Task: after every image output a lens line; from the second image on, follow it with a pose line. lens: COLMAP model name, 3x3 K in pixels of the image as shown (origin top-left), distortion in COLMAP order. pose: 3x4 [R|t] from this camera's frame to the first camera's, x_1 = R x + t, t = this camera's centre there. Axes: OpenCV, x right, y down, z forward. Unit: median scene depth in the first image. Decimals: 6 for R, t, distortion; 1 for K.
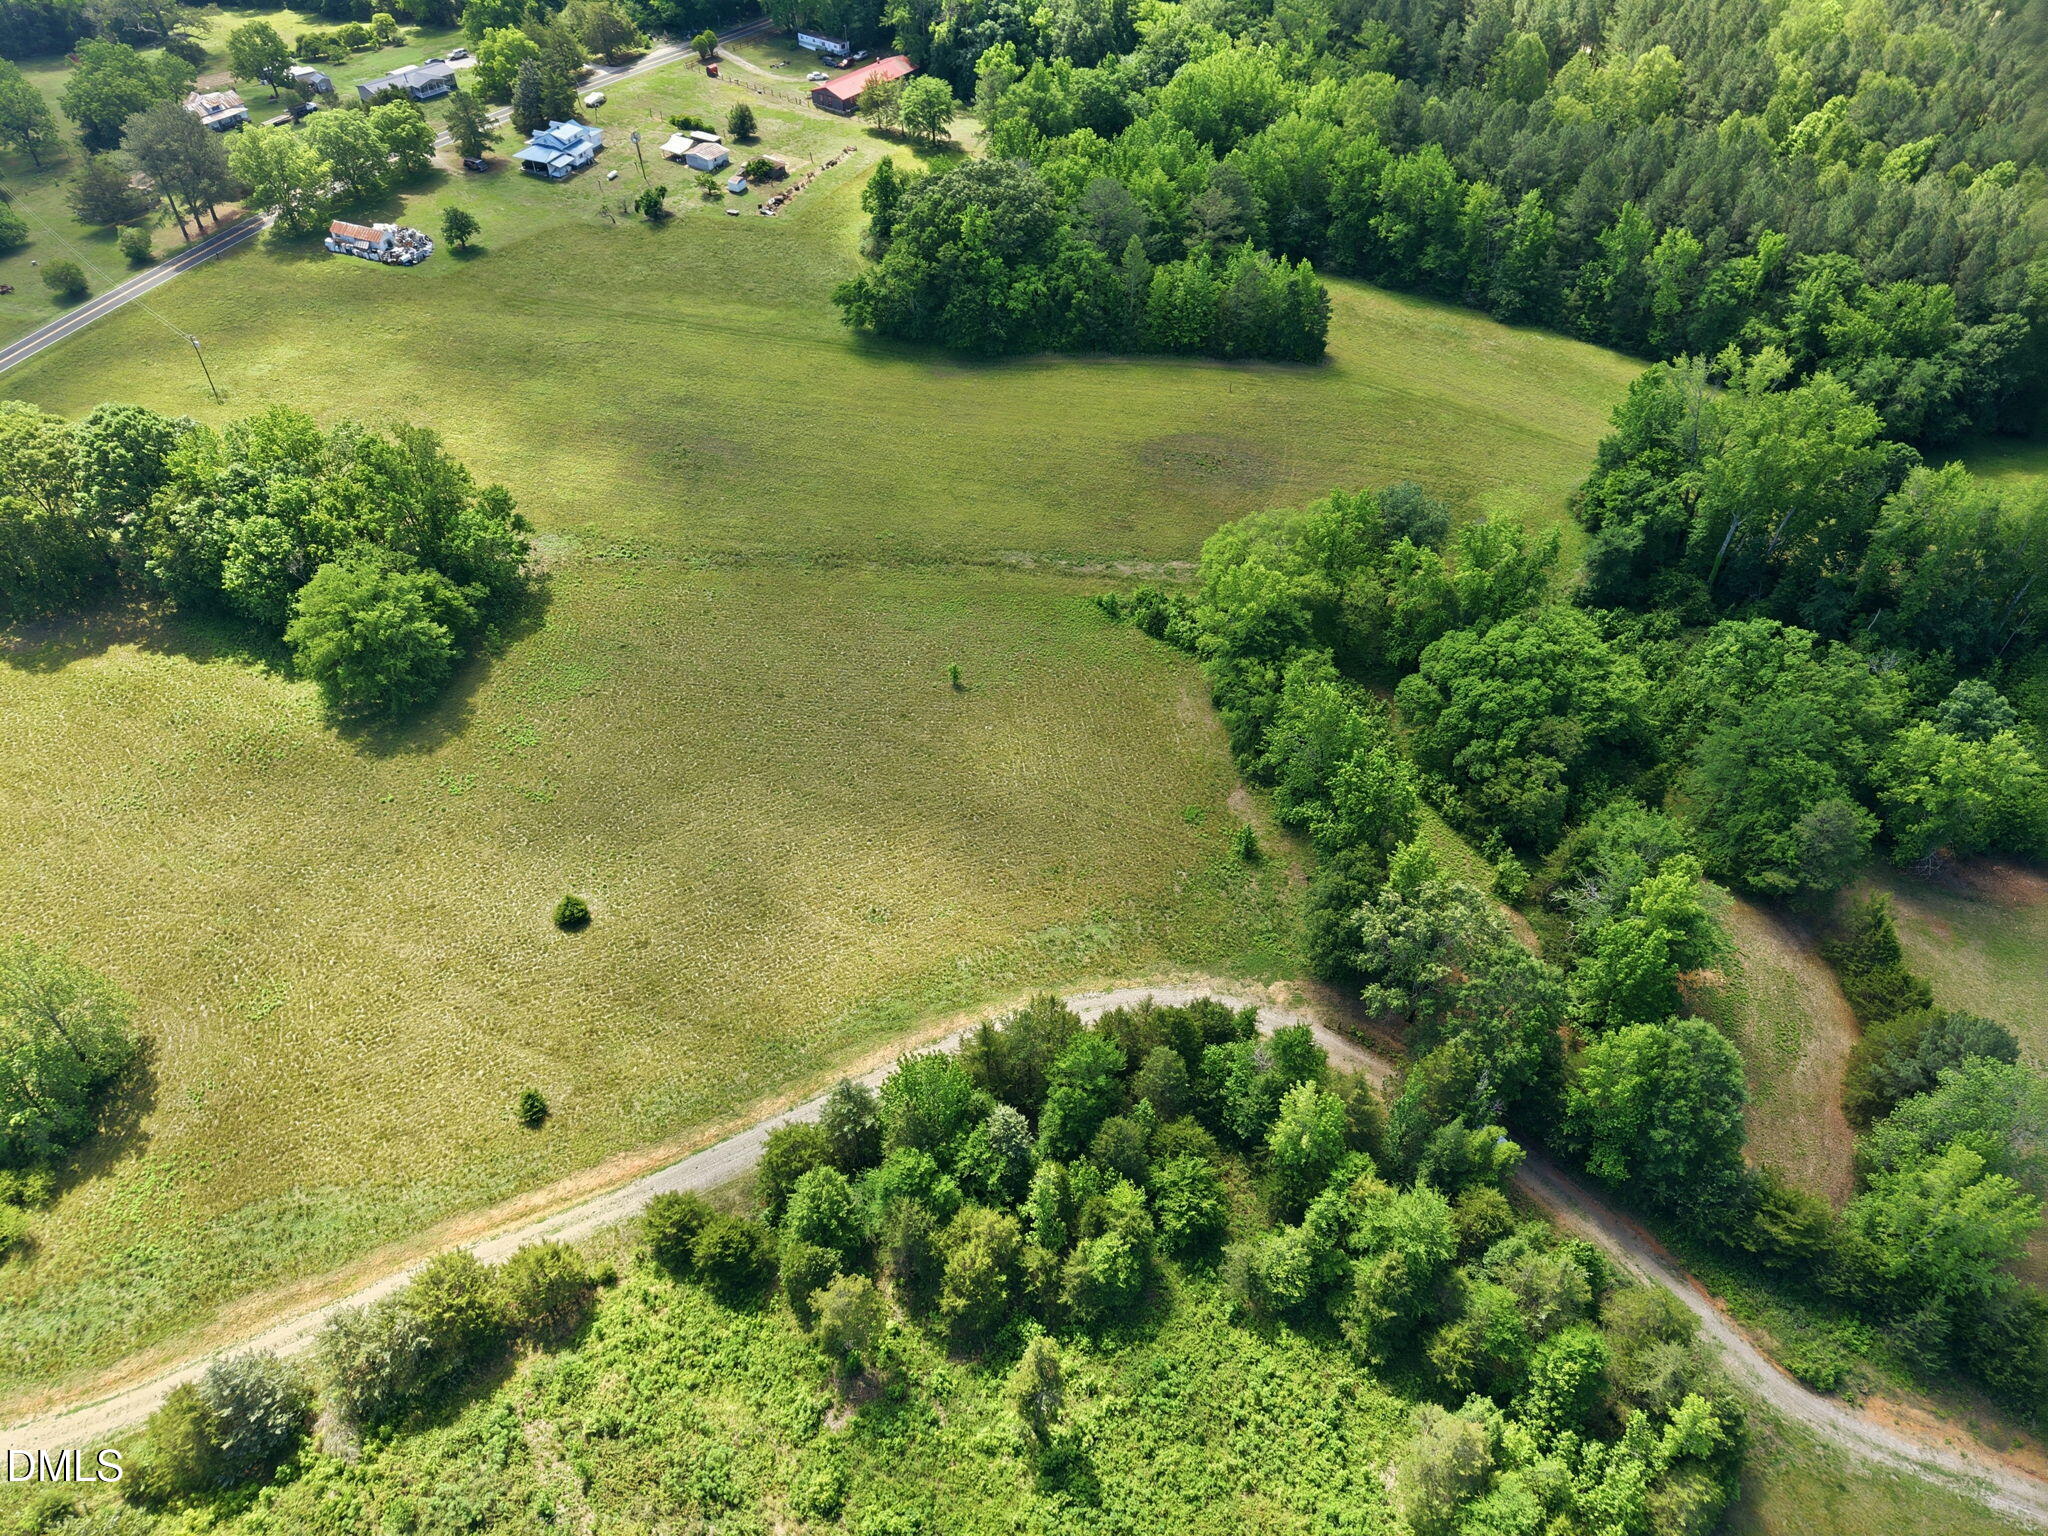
lens RADIAL K [[1357.1, 0, 1011.7], [0, 1357.1, 786.8], [0, 0, 1]] dist [0.024951, -0.020529]
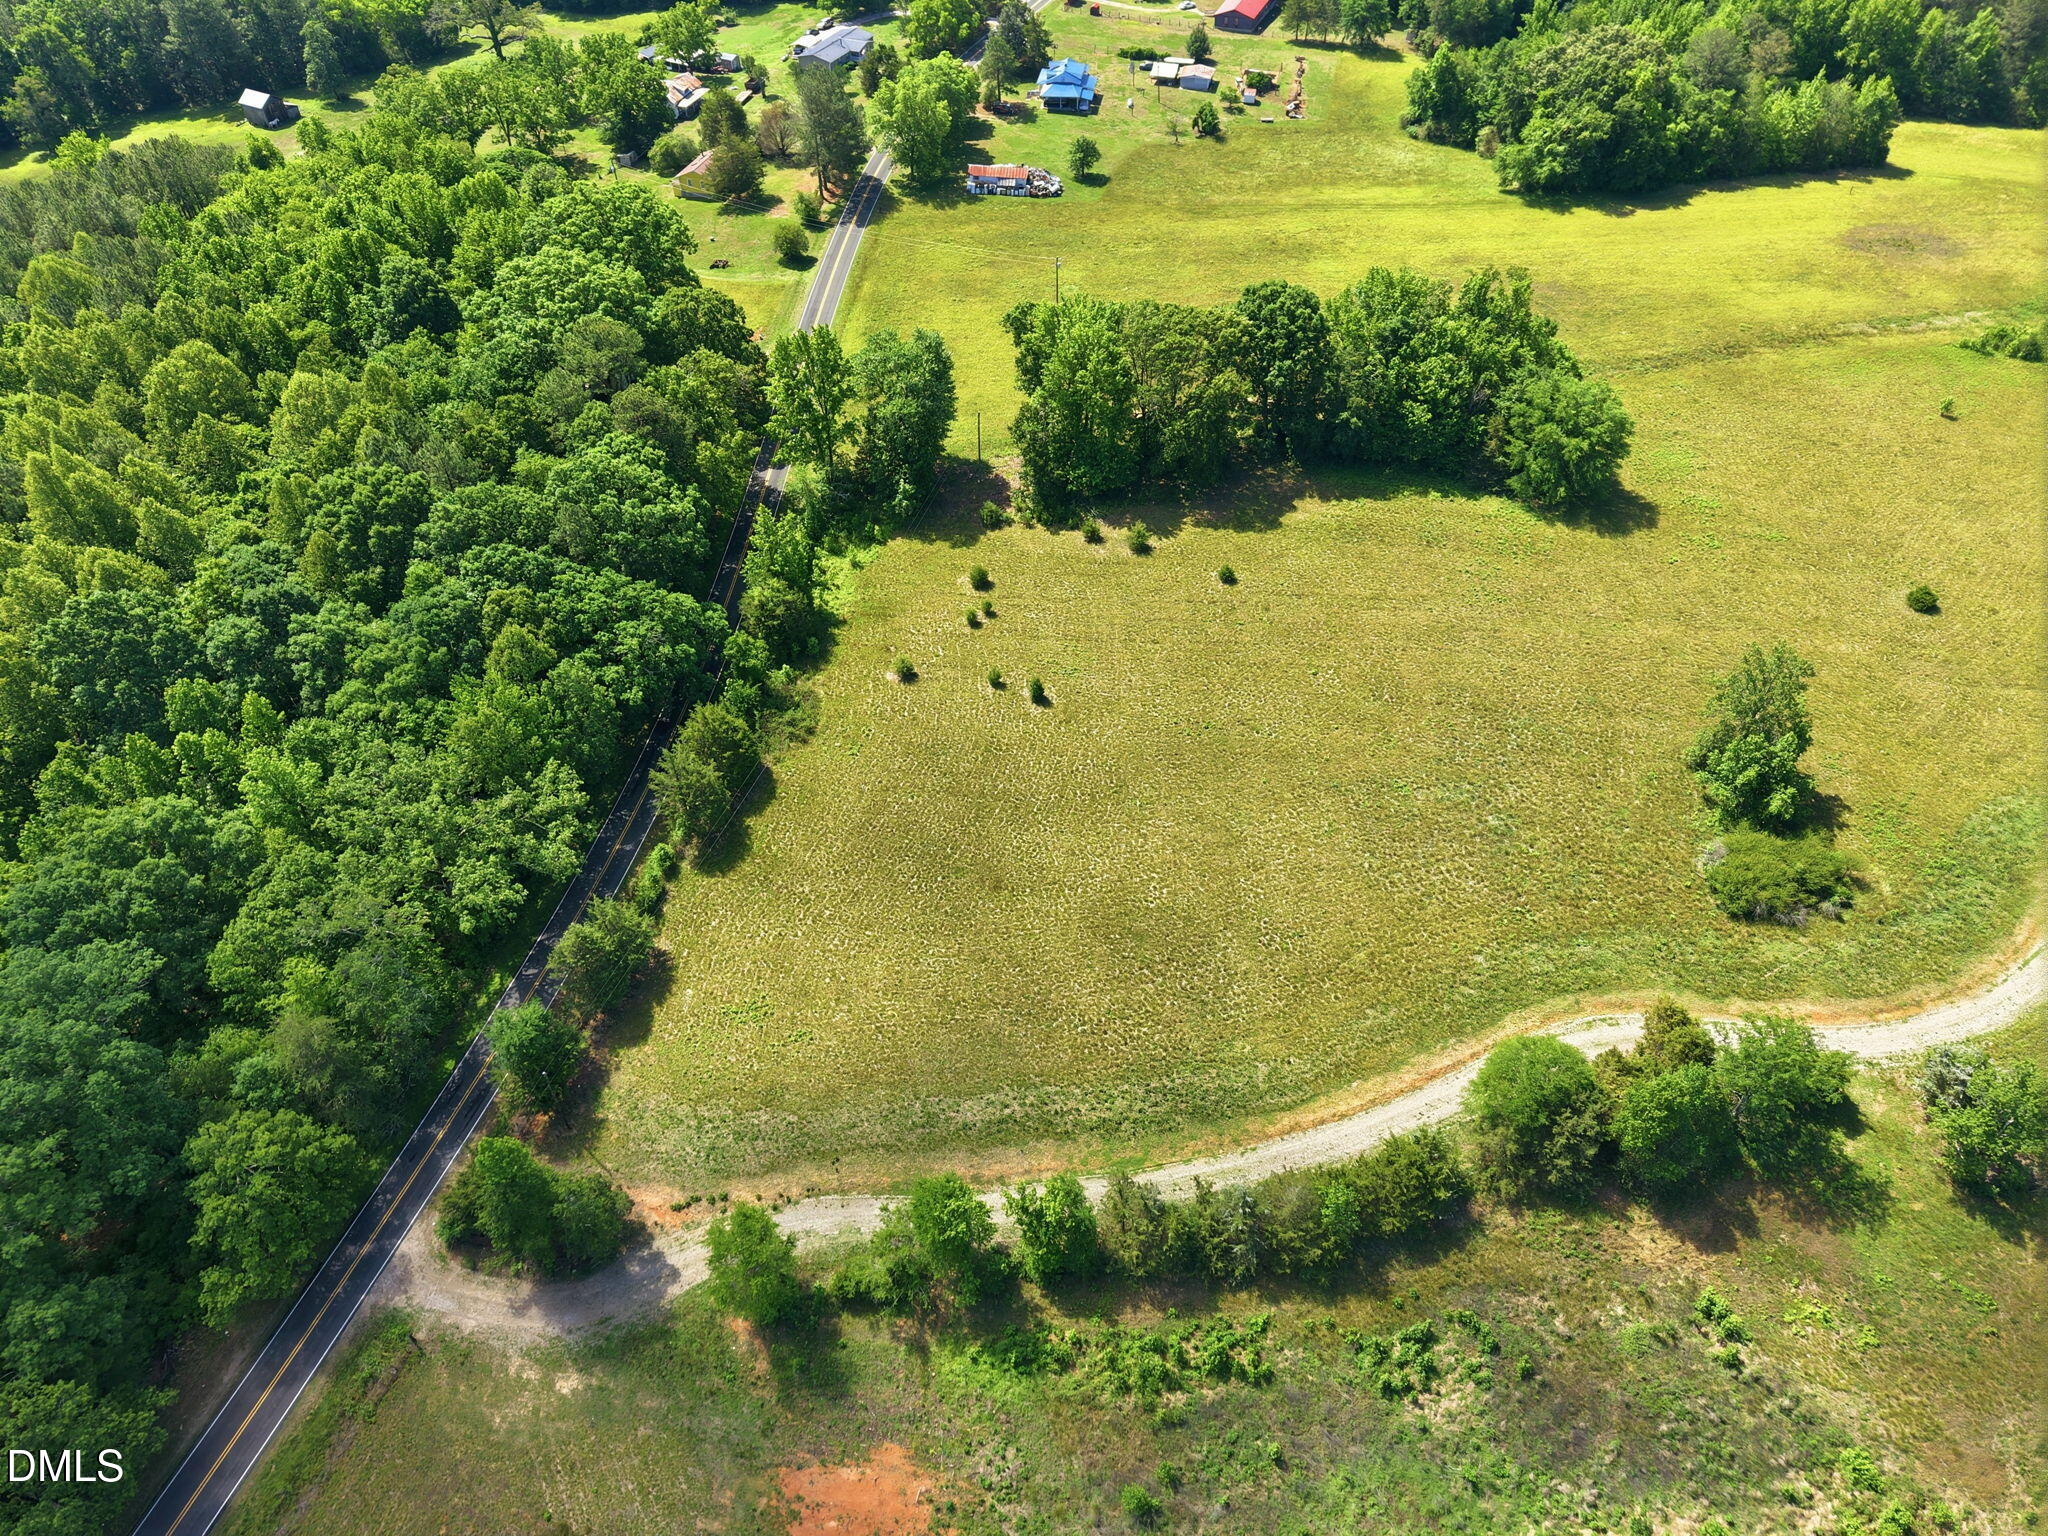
lens RADIAL K [[1357.1, 0, 1011.7], [0, 1357.1, 786.8], [0, 0, 1]] dist [0.024951, -0.020529]
pose [[0.961465, -0.203954, 0.184358, -1.058507], [0.203095, 0.978871, 0.023737, 0.047477], [-0.185304, 0.014620, 0.982572, -0.034642]]
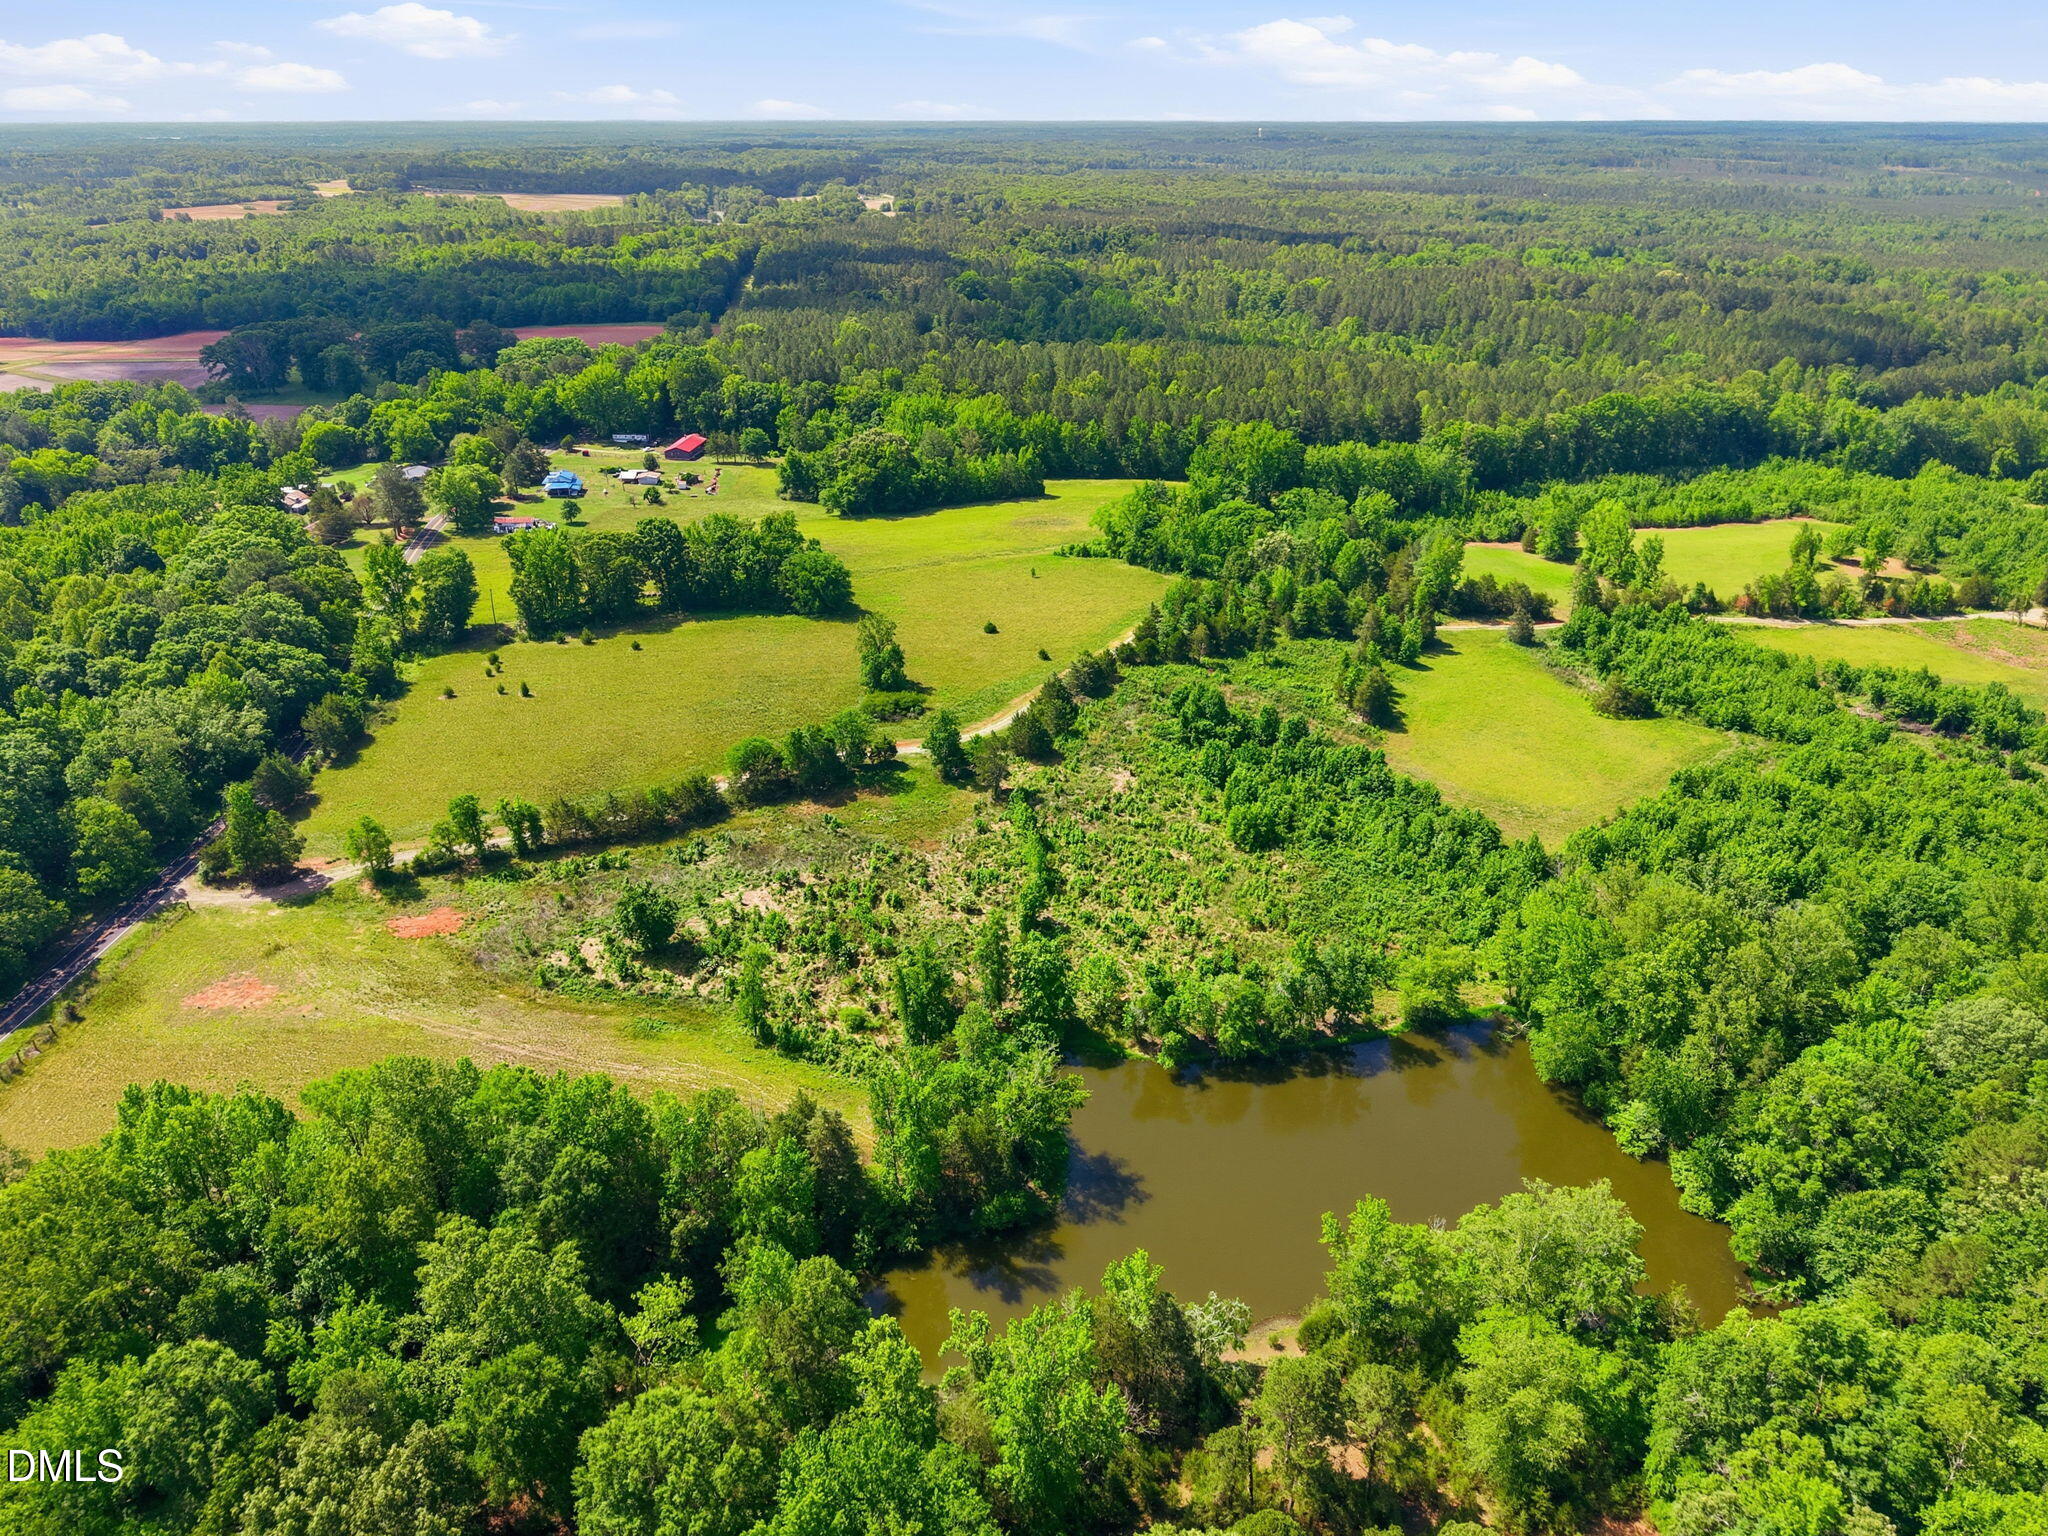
lens RADIAL K [[1390.0, 0, 1019.0], [0, 1390.0, 793.4], [0, 0, 1]] dist [0.020914, -0.030621]
pose [[0.841539, -0.225945, 0.490674, -1.220356], [0.376821, 0.896369, -0.233514, 0.742558], [-0.387064, 0.381407, 0.839470, -0.774722]]
